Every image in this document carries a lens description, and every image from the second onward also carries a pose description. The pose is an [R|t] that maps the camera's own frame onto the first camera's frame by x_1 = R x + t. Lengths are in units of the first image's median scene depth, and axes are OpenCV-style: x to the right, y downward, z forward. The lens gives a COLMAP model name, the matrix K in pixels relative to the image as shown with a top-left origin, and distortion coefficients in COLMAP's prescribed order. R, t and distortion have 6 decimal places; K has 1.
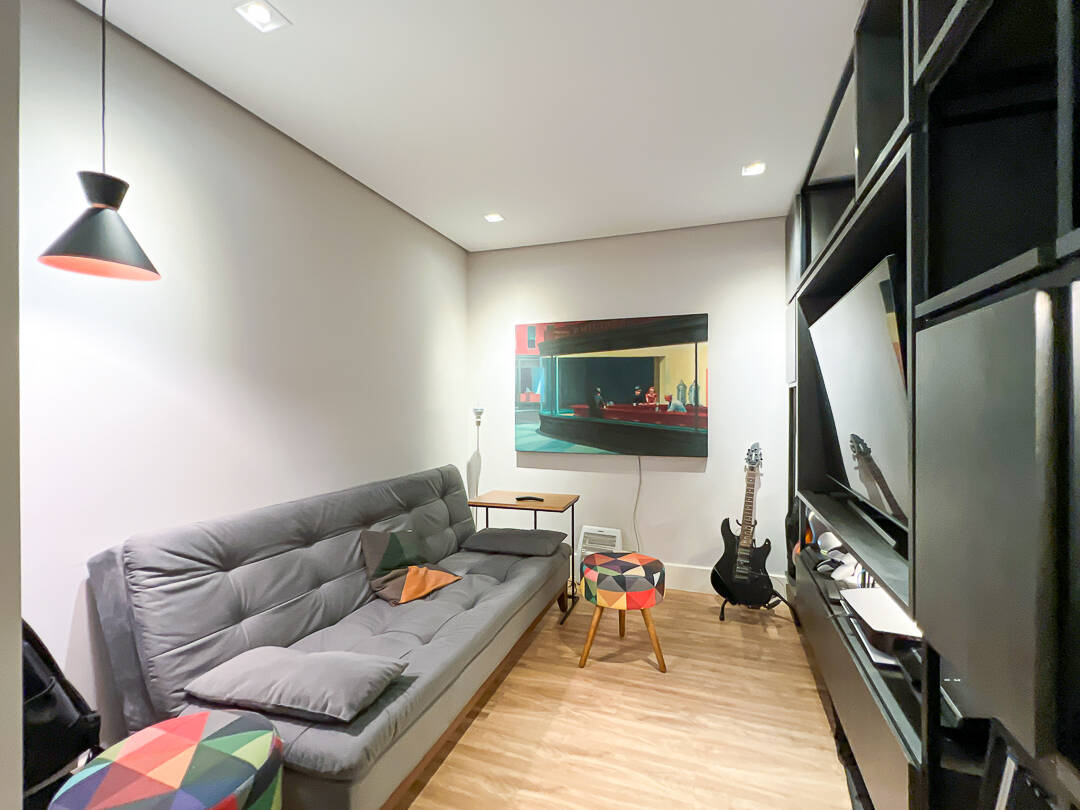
lens RADIAL K [[494.6, 0, 543.5], [0, 494.6, 405.8], [0, 0, 1]] dist [0.001447, -0.000325]
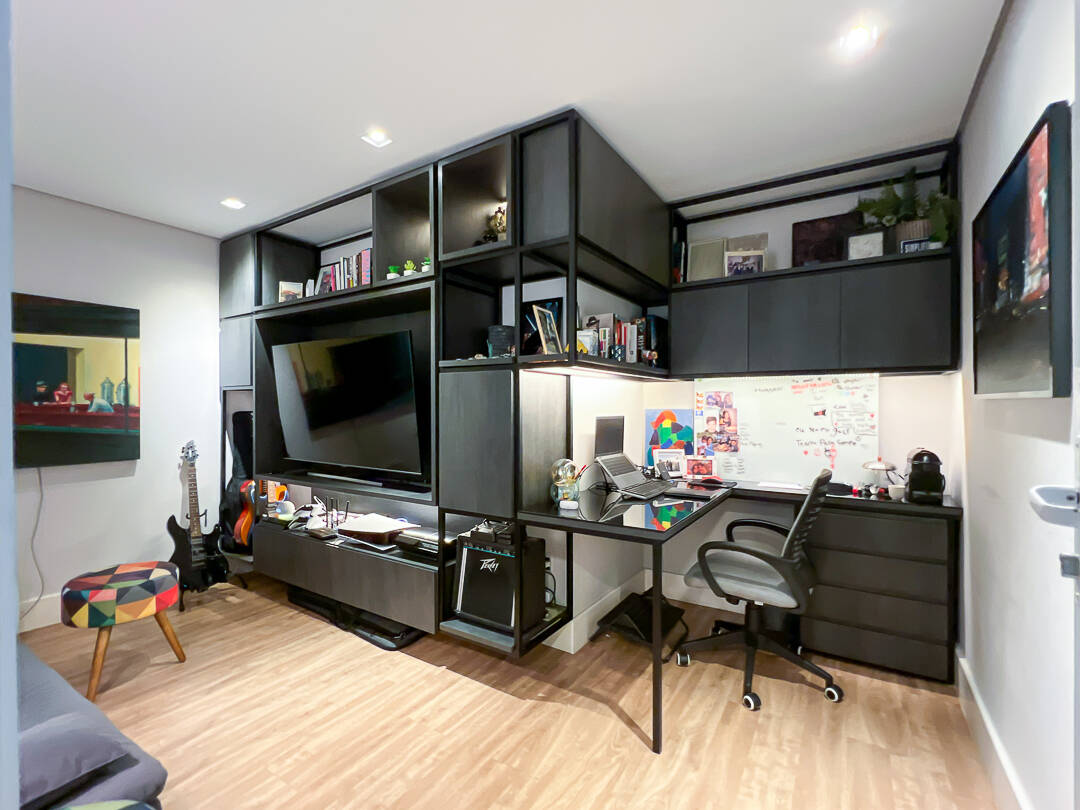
lens RADIAL K [[494.6, 0, 543.5], [0, 494.6, 405.8], [0, 0, 1]] dist [0.001447, -0.000325]
pose [[0.215637, 0.002955, 0.976469, -0.464151], [-0.002077, 0.999995, -0.002568, 0.000986], [-0.976471, -0.001474, 0.215642, 0.027952]]
